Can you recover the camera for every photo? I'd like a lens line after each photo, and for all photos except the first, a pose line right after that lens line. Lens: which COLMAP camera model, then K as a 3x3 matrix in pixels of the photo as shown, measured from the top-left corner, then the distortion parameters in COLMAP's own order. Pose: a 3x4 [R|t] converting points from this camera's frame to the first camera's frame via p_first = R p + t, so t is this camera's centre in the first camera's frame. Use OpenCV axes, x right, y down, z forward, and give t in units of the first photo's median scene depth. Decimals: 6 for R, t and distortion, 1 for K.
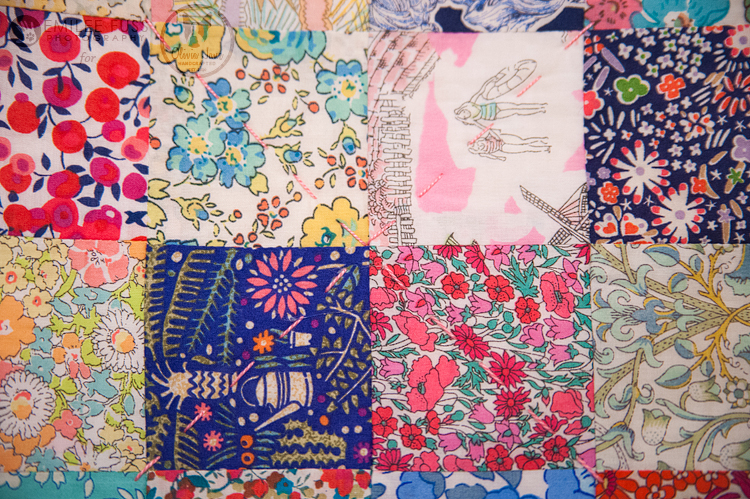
lens RADIAL K [[1615.2, 0, 375.7], [0, 1615.2, 248.0], [0, 0, 1]] dist [-0.014410, 0.000000]
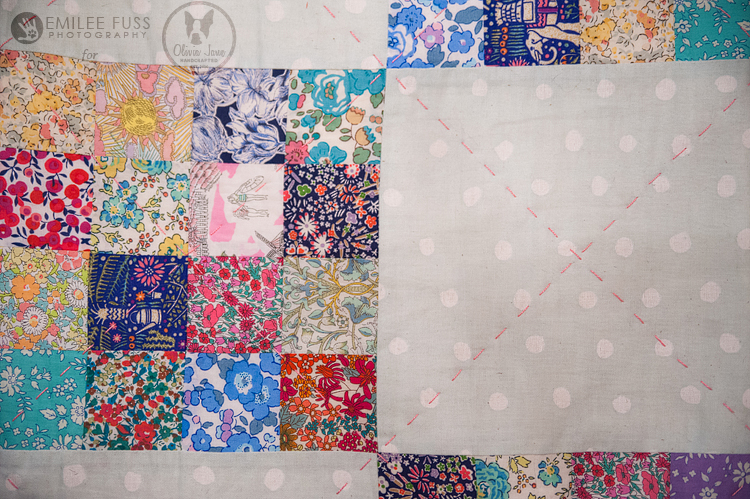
lens RADIAL K [[1314.4, 0, 374.5], [0, 1314.4, 253.4], [0, 0, 1]] dist [0.040158, 0.000000]
pose [[0.998044, 0.023083, 0.058095, 0.153761], [-0.023733, 0.999663, 0.010526, -0.030767], [-0.057833, -0.011884, 0.998256, -0.897261]]
